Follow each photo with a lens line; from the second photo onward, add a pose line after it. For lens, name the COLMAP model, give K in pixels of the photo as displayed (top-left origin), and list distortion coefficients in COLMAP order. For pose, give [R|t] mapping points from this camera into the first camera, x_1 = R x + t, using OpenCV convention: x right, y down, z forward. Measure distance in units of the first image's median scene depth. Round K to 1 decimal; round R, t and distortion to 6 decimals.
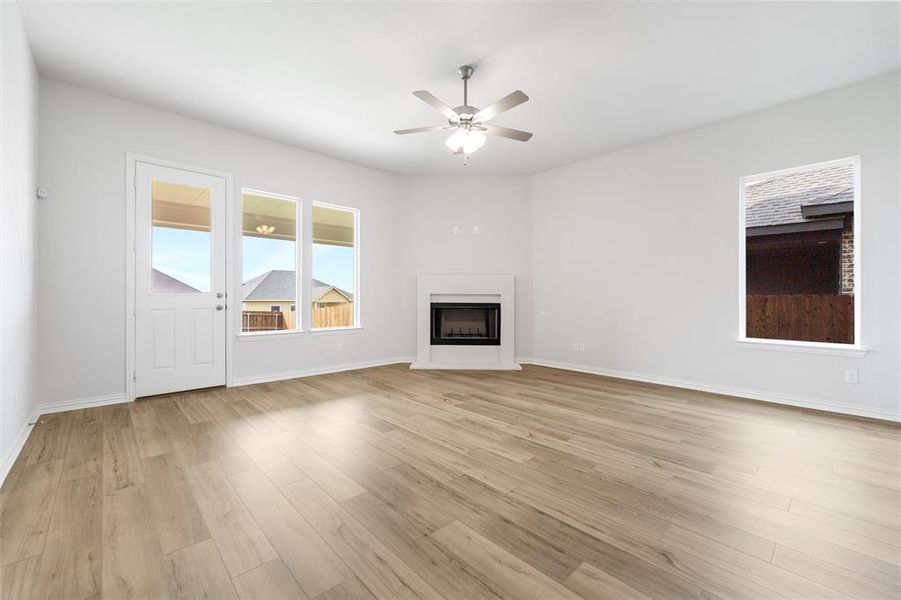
lens RADIAL K [[367.4, 0, 444.5], [0, 367.4, 296.1], [0, 0, 1]] dist [0.000808, 0.000141]
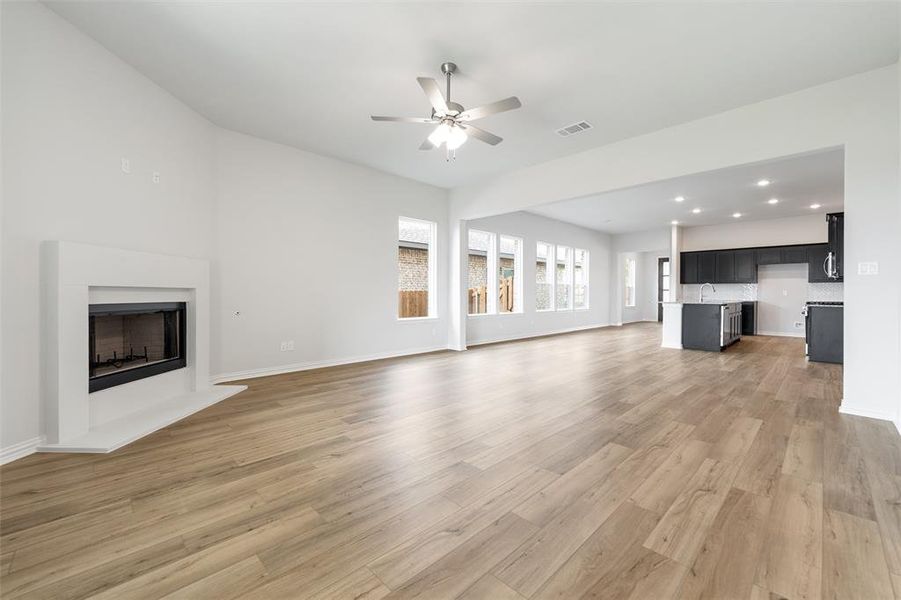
lens RADIAL K [[362.6, 0, 455.1], [0, 362.6, 296.3], [0, 0, 1]] dist [-0.001214, -0.000039]
pose [[-0.026011, -0.011547, 0.999595, -0.736108], [-0.004494, 0.999925, 0.011434, -0.000011], [-0.999652, -0.004194, -0.026061, 0.793134]]
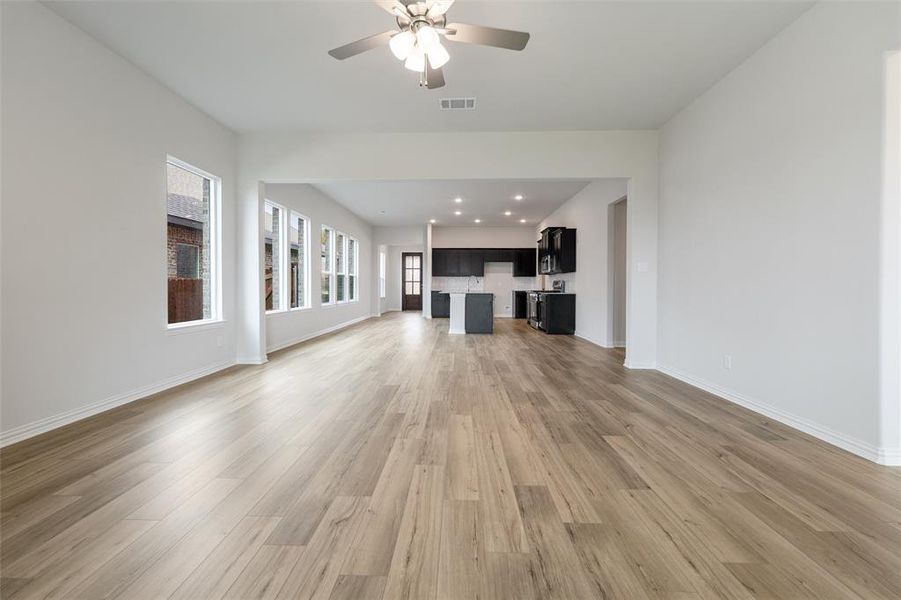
lens RADIAL K [[367.4, 0, 444.5], [0, 367.4, 296.1], [0, 0, 1]] dist [0.000808, 0.000141]
pose [[-0.702004, -0.025128, 0.711729, -0.361336], [-0.005327, 0.999535, 0.030034, 0.003836], [-0.712153, 0.017293, -0.701812, 1.139415]]
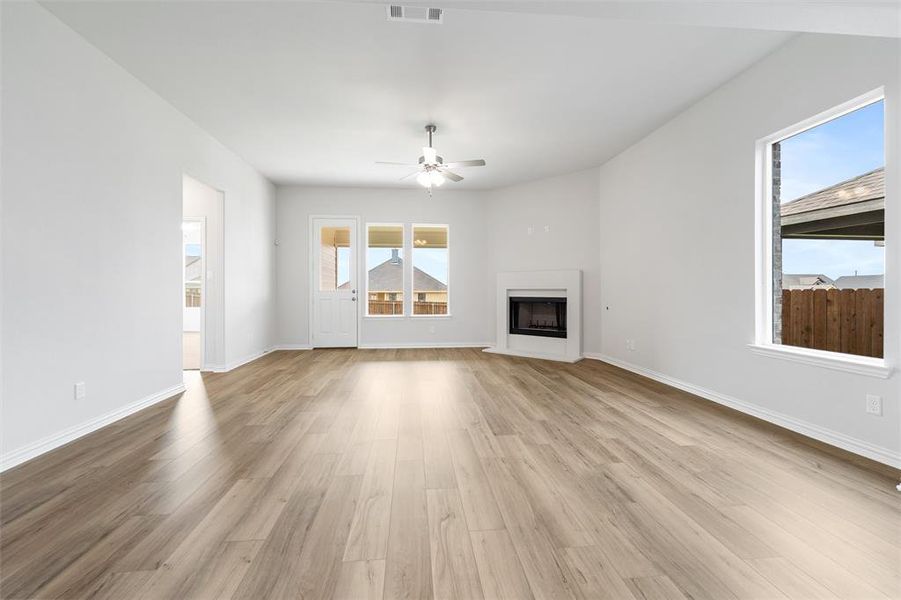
lens RADIAL K [[367.4, 0, 444.5], [0, 367.4, 296.1], [0, 0, 1]] dist [0.000808, 0.000141]
pose [[0.787423, 0.002347, -0.616409, 0.739274], [0.007530, 0.999882, 0.013427, -0.001555], [0.616368, -0.015214, 0.787312, -0.036562]]
